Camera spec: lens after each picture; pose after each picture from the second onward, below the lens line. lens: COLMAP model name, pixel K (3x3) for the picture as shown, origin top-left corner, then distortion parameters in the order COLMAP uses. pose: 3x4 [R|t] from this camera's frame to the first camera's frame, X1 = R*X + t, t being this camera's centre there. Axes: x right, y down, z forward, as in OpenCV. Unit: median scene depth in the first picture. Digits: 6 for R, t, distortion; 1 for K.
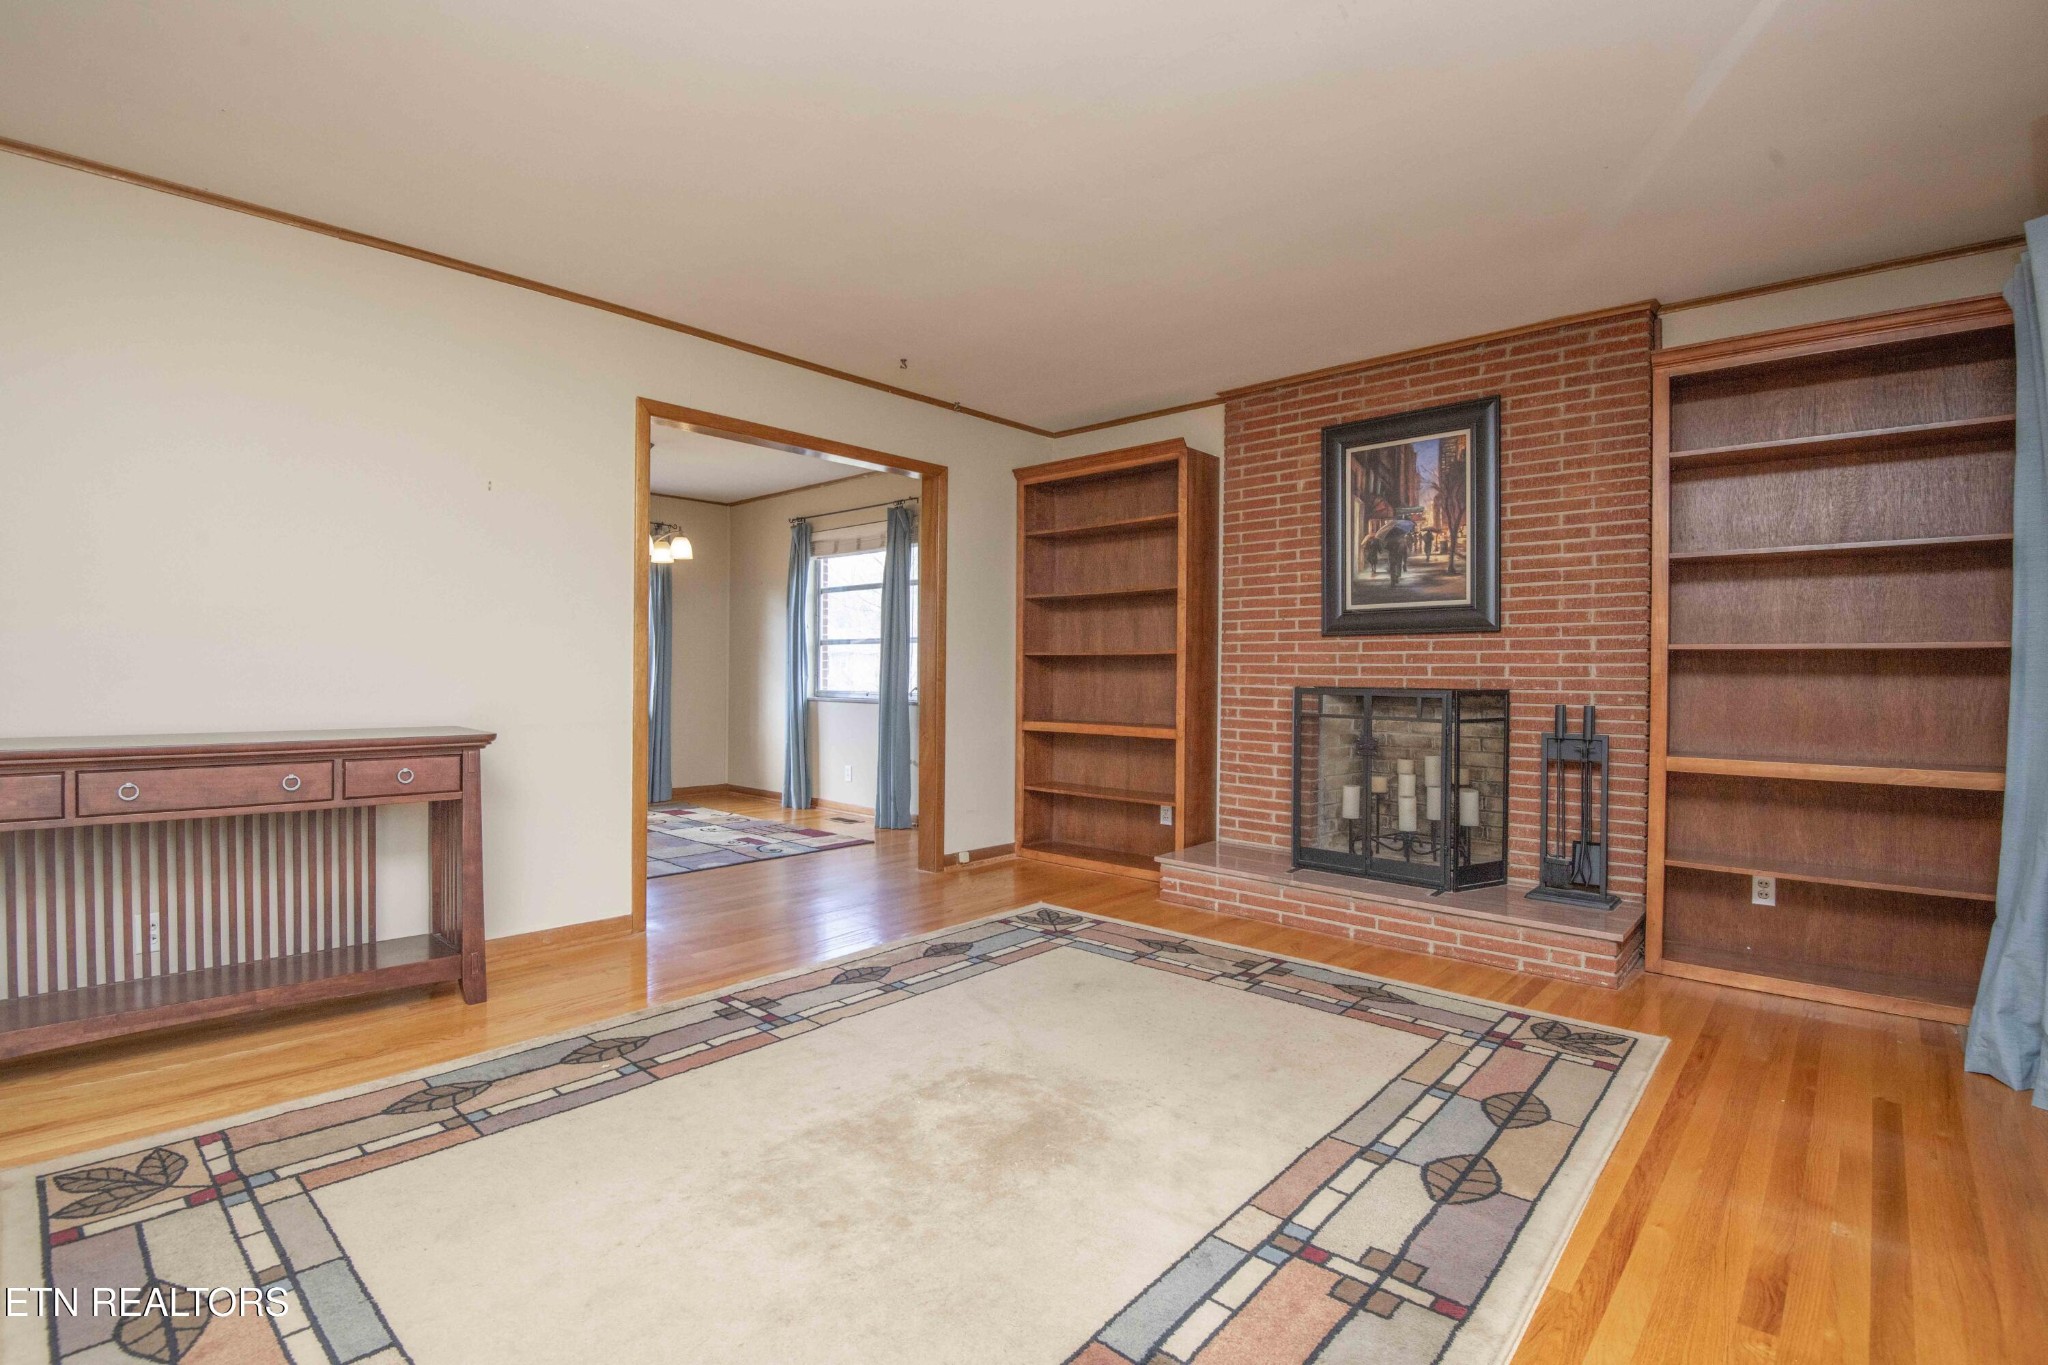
lens RADIAL K [[943.4, 0, 1032.1], [0, 943.4, 678.2], [0, 0, 1]] dist [-0.007823, -0.017696]
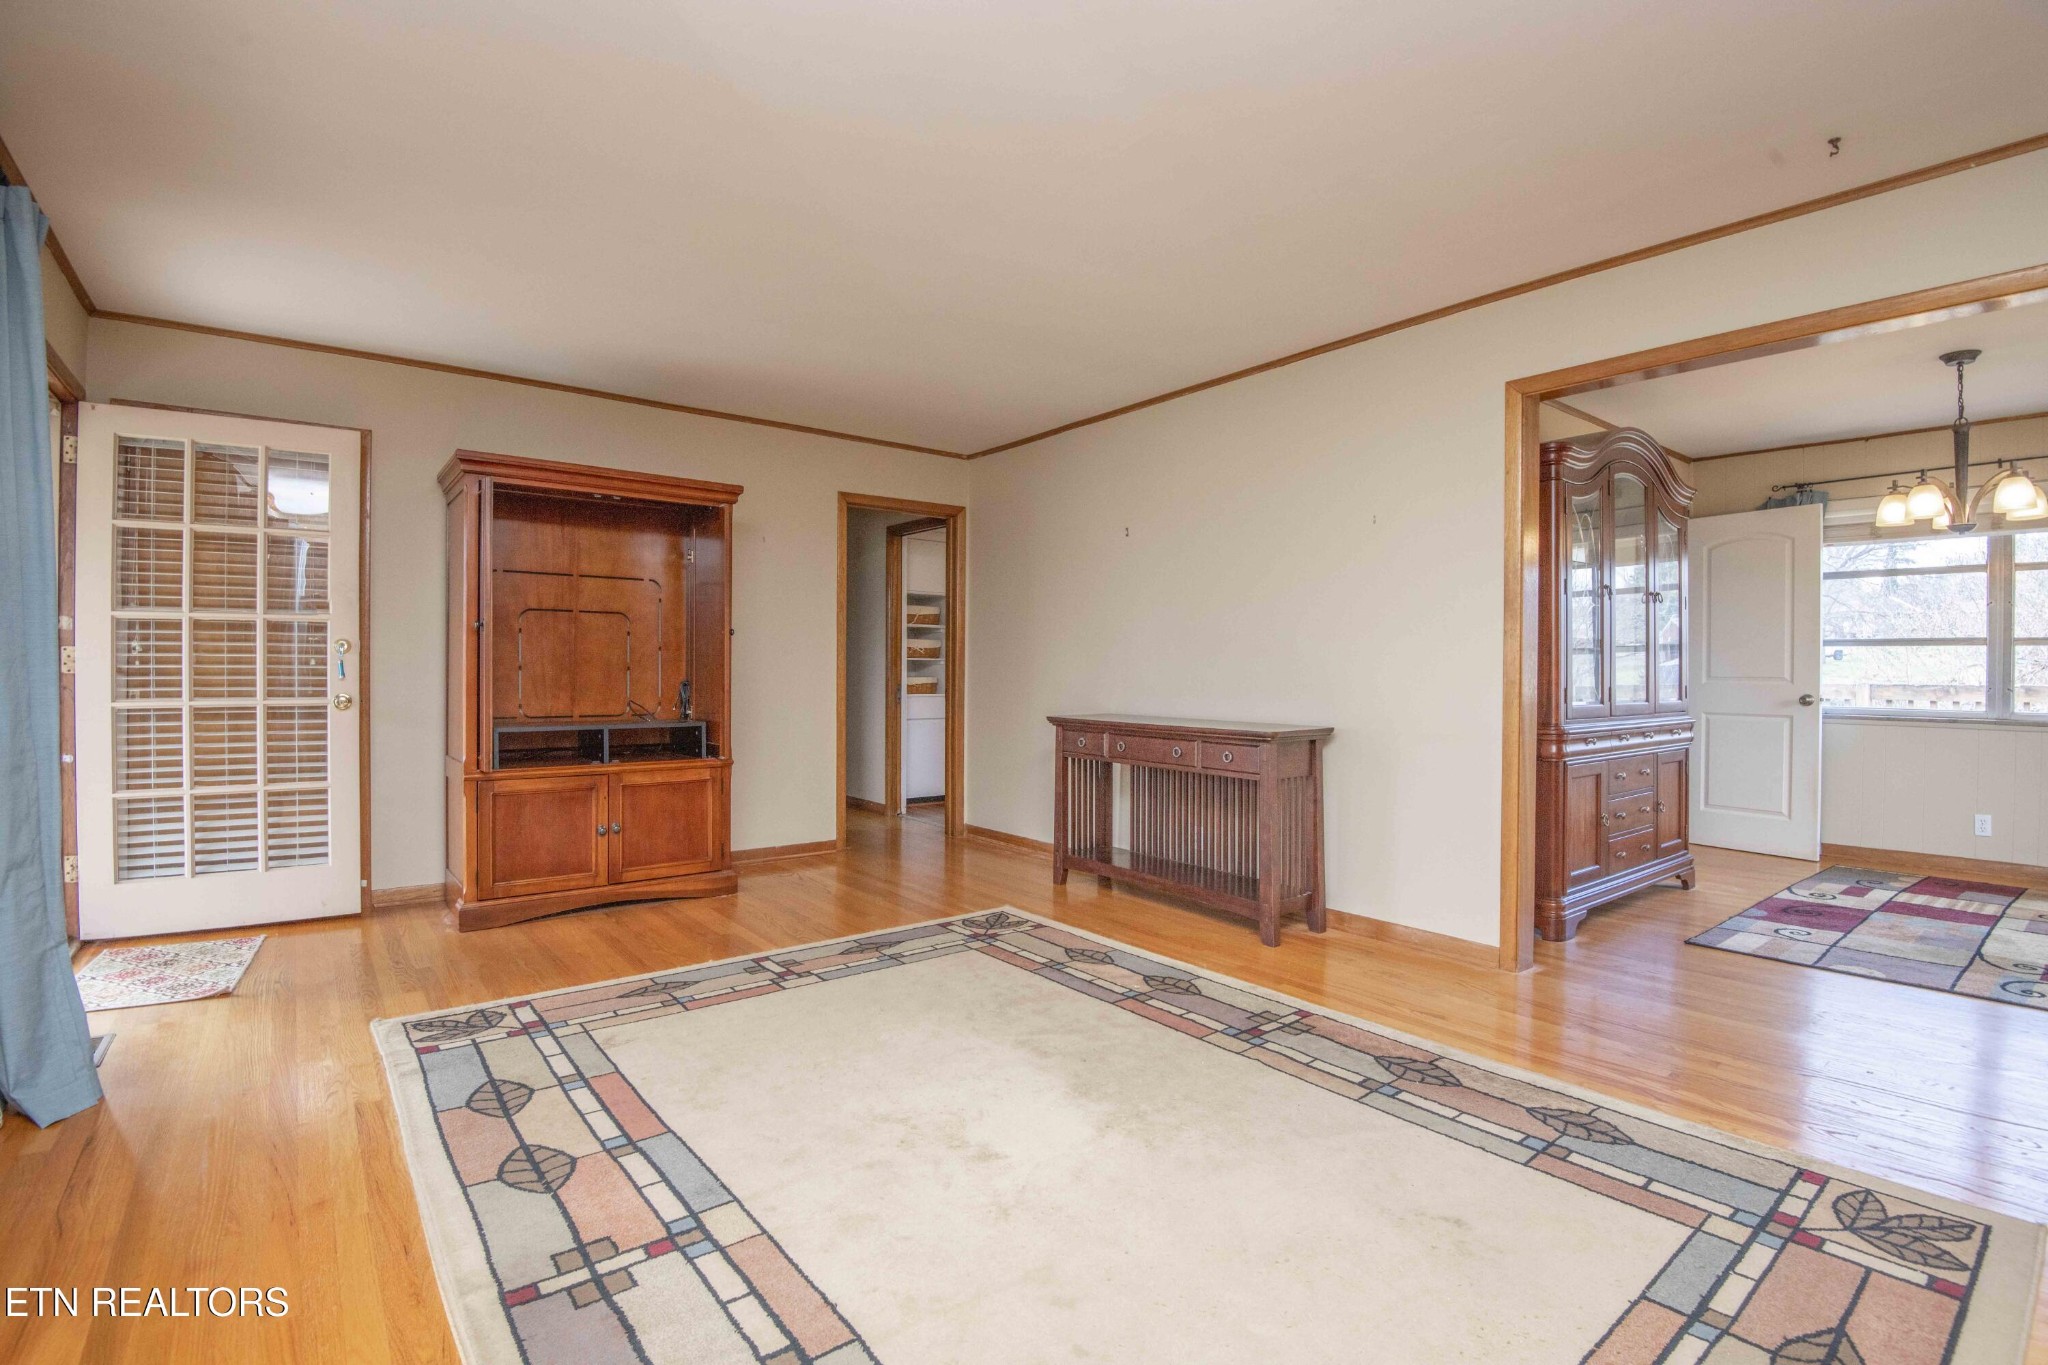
lens RADIAL K [[943.4, 0, 1032.1], [0, 943.4, 678.2], [0, 0, 1]] dist [-0.007823, -0.017696]
pose [[-0.167052, -0.002510, -0.985945, 0.828558], [-0.011030, 0.999939, -0.000677, -0.010292], [0.985886, 0.010762, -0.167070, 1.039666]]
